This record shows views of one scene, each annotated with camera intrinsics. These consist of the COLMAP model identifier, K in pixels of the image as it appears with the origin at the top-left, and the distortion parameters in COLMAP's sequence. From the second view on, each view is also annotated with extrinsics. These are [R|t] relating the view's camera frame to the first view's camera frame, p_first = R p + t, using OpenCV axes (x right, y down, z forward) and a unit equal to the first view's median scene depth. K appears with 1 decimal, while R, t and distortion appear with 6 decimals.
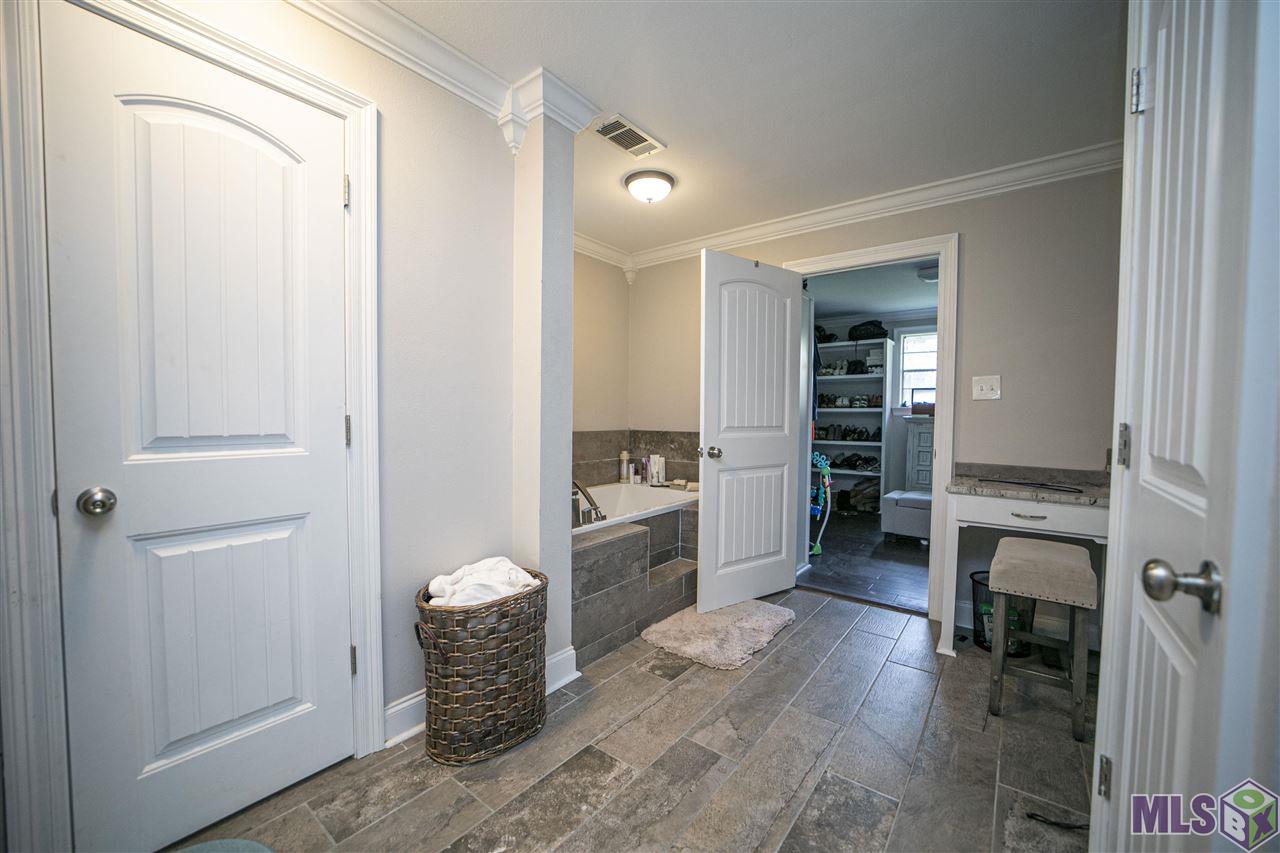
lens RADIAL K [[499.9, 0, 646.6], [0, 499.9, 432.5], [0, 0, 1]] dist [-0.036806, 0.009352]
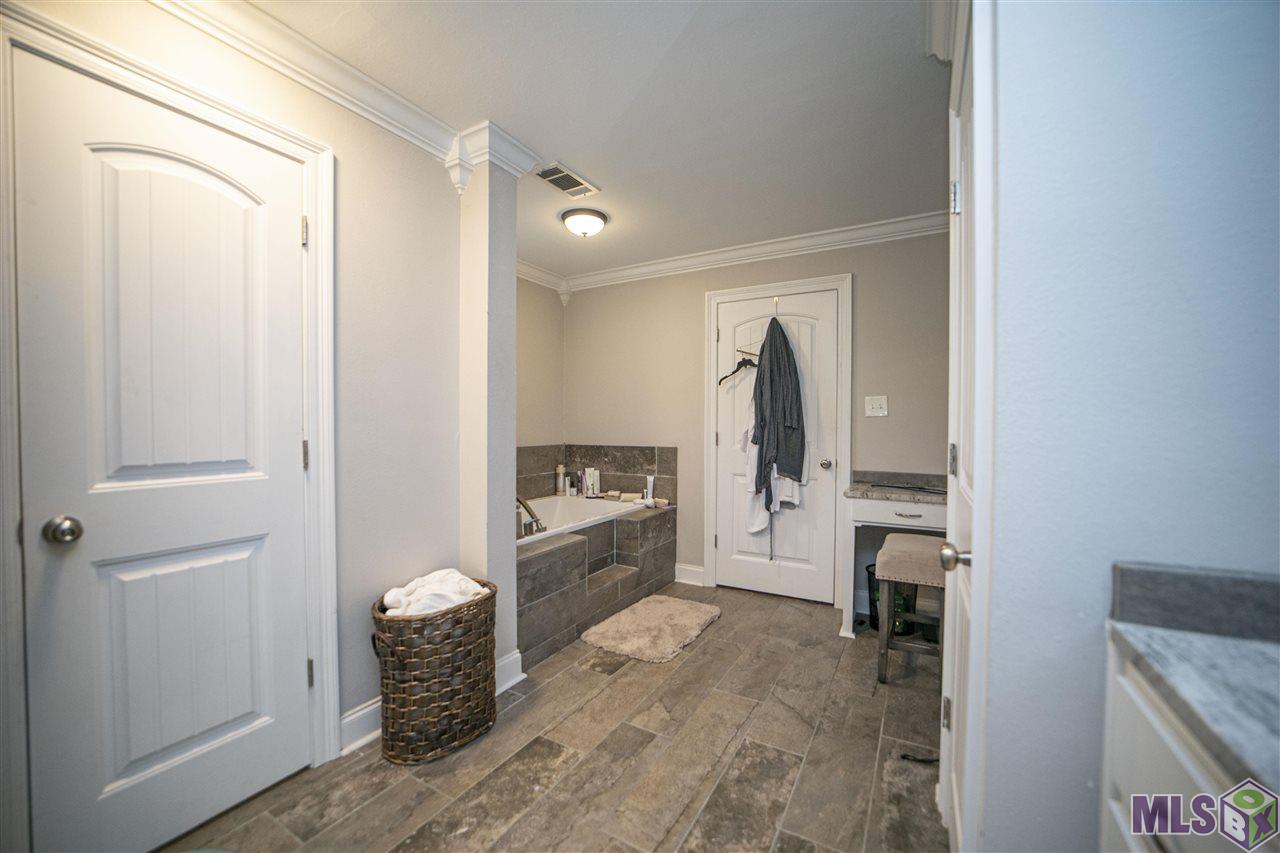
lens RADIAL K [[499.9, 0, 647.2], [0, 499.9, 428.5], [0, 0, 1]] dist [-0.036806, 0.009352]
pose [[0.990195, -0.008719, 0.139416, -0.019891], [0.012345, 0.999607, -0.025165, -0.020570], [-0.139142, 0.026639, 0.989914, -0.127141]]
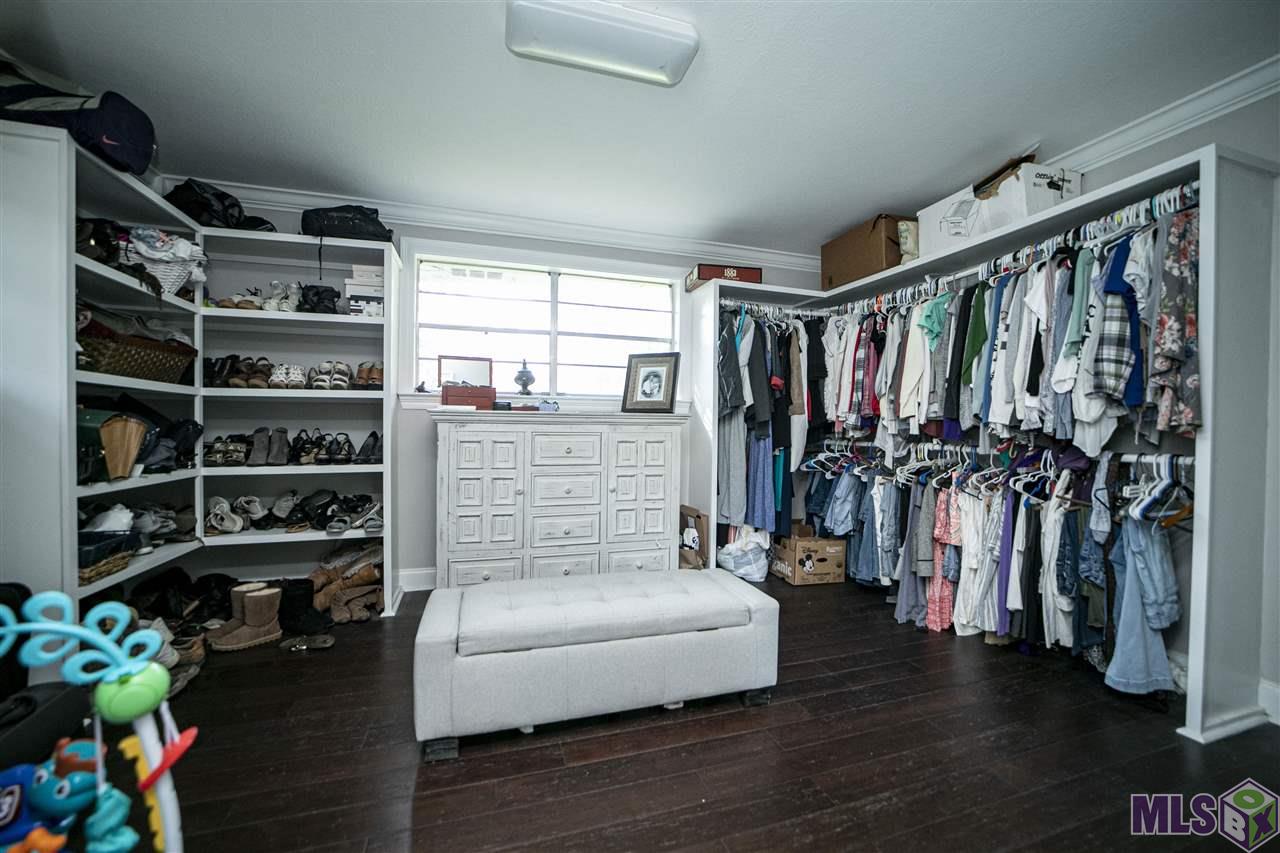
lens RADIAL K [[499.9, 0, 629.3], [0, 499.9, 427.0], [0, 0, 1]] dist [-0.036806, 0.009352]
pose [[0.578809, -0.011615, 0.815381, 0.377229], [0.032091, 0.999448, -0.008543, -0.006085], [-0.814832, 0.031111, 0.578862, 0.892293]]
